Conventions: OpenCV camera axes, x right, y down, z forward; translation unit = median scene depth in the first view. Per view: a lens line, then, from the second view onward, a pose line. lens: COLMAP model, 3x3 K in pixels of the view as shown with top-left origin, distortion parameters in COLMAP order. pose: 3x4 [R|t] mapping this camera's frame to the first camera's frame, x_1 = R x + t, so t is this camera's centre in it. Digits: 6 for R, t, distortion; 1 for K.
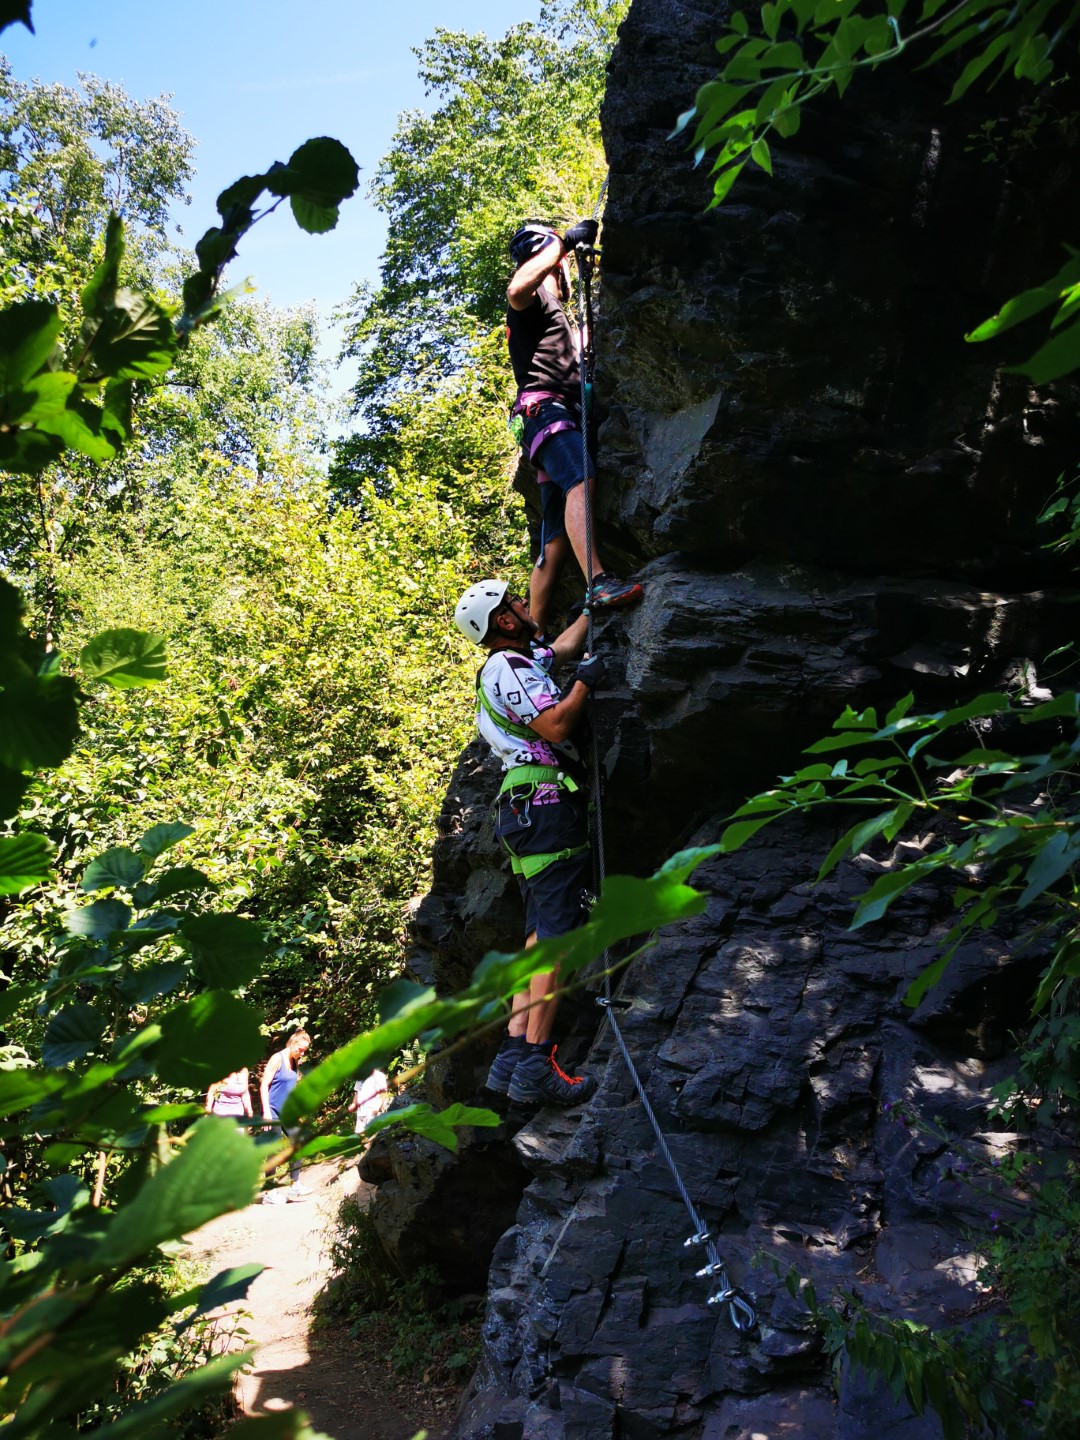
lens RADIAL K [[1163.1, 0, 540.0], [0, 1163.1, 720.0], [0, 0, 1]] dist [0.092775, -0.120734]
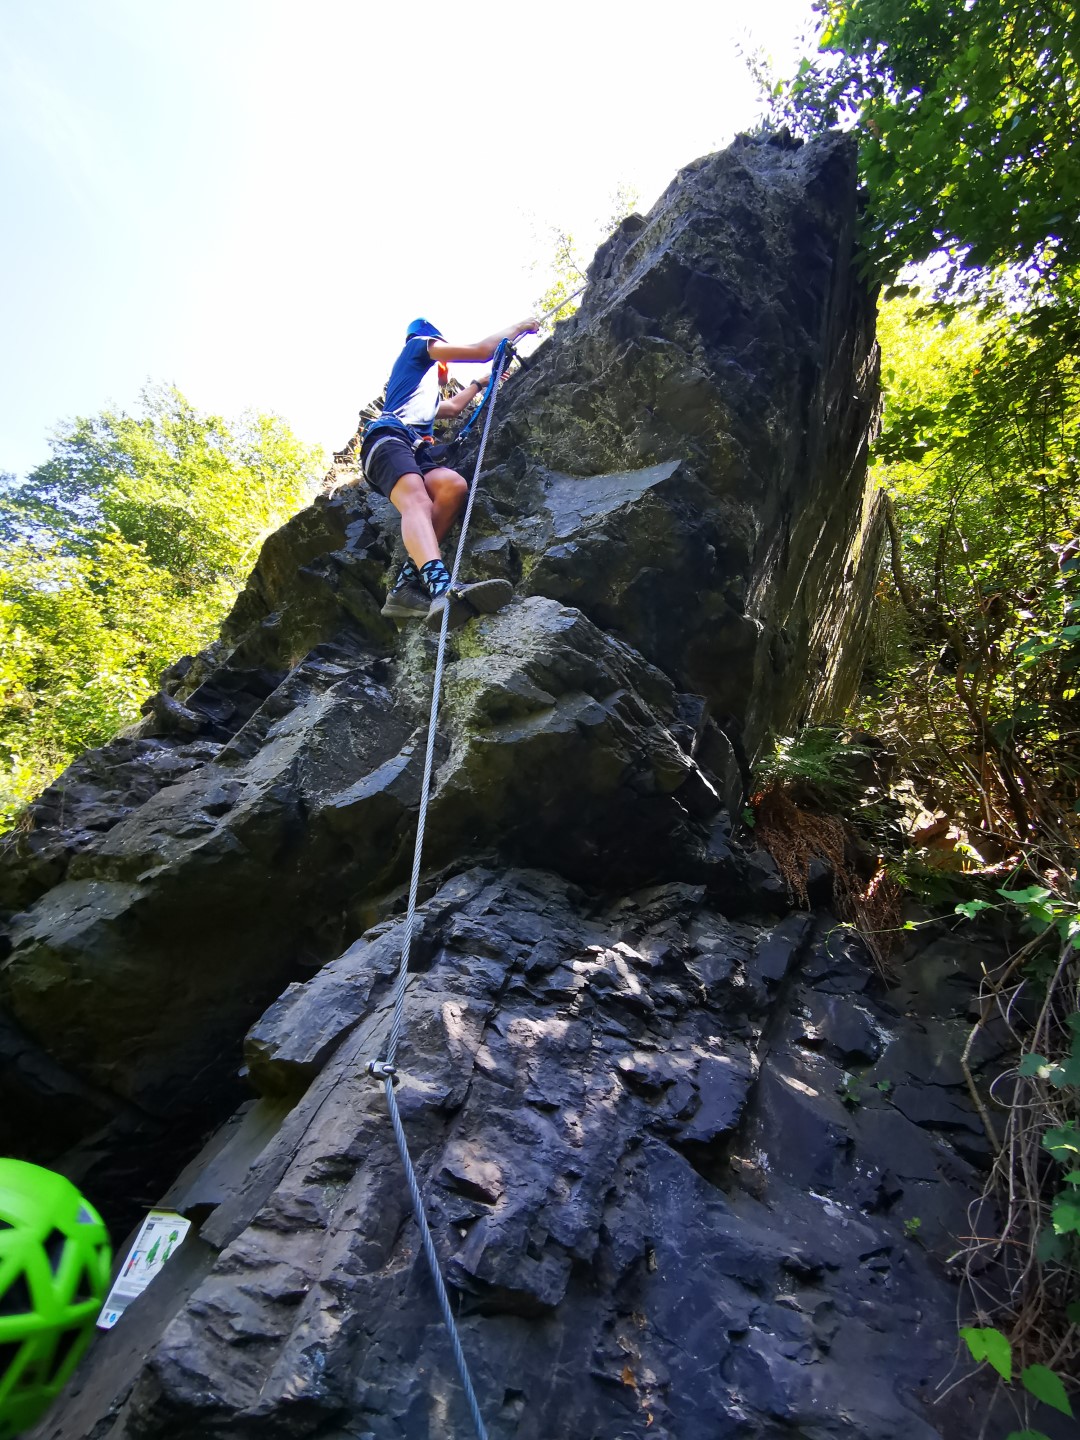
lens RADIAL K [[666.1, 0, 539.3], [0, 666.1, 723.7], [0, 0, 1]] dist [-0.003975, 0.021372]
pose [[0.710907, 0.425416, 0.560029, -0.050947], [-0.210408, 0.888485, -0.407828, 0.061526], [-0.671074, 0.172093, 0.721141, 0.195373]]
